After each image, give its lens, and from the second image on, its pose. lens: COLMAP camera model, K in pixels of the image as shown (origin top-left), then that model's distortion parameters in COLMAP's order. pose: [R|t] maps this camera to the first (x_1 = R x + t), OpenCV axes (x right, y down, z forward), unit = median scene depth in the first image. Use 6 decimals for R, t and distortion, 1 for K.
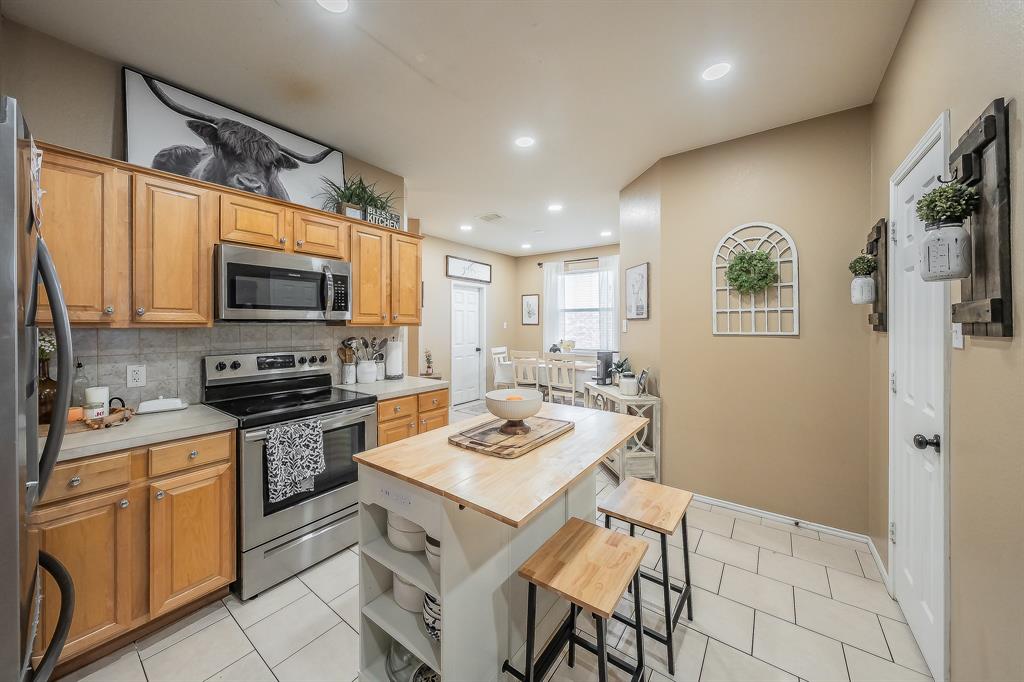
lens RADIAL K [[354.1, 0, 493.6], [0, 354.1, 326.7], [0, 0, 1]] dist [0.005903, 0.000137]
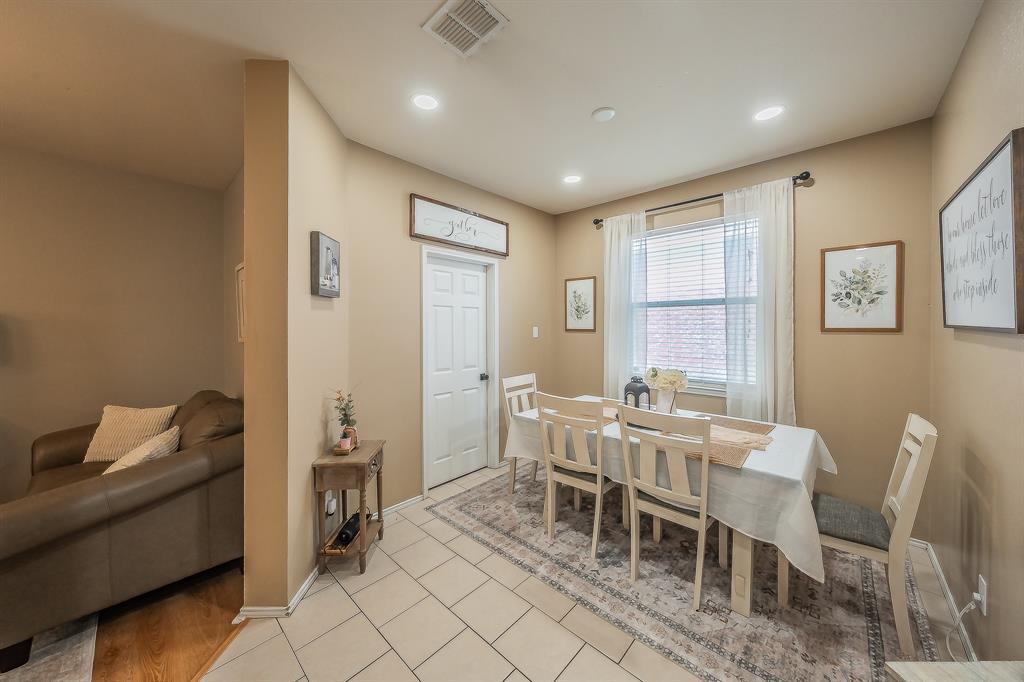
lens RADIAL K [[354.1, 0, 506.9], [0, 354.1, 333.6], [0, 0, 1]] dist [0.005903, 0.000137]
pose [[0.995913, -0.001320, -0.090306, 0.051380], [0.002966, 0.999832, 0.018088, -0.015817], [0.090267, -0.018282, 0.995750, 0.567511]]
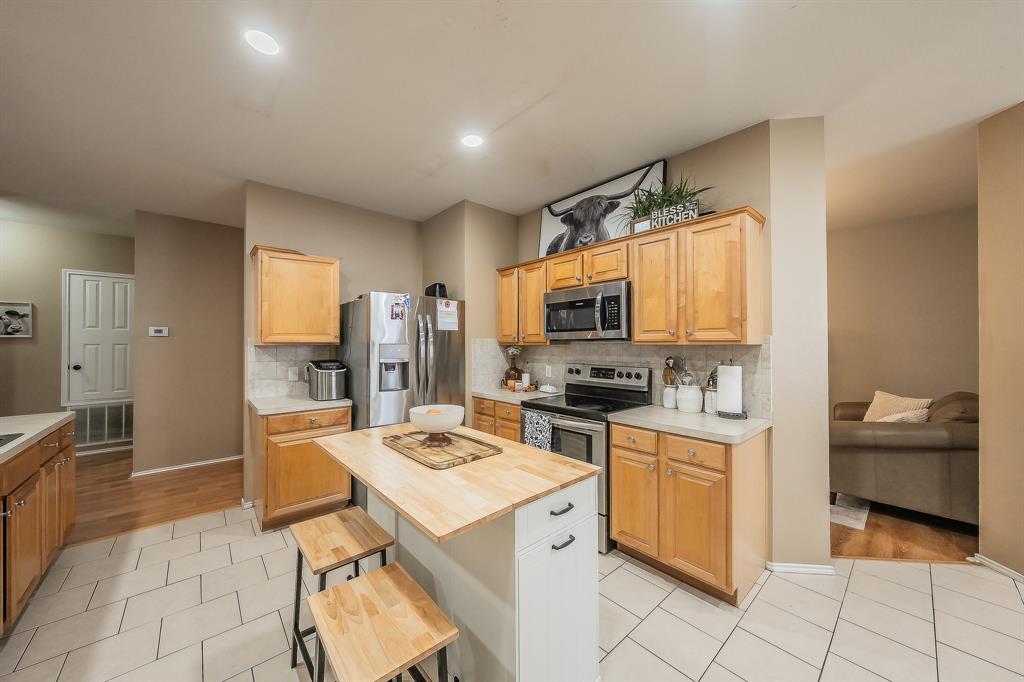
lens RADIAL K [[354.1, 0, 495.8], [0, 354.1, 339.0], [0, 0, 1]] dist [0.005903, 0.000137]
pose [[-0.191828, -0.010619, -0.981371, 0.305591], [-0.001633, 0.999944, -0.010501, -0.002570], [0.981427, -0.000412, -0.191834, 0.393901]]
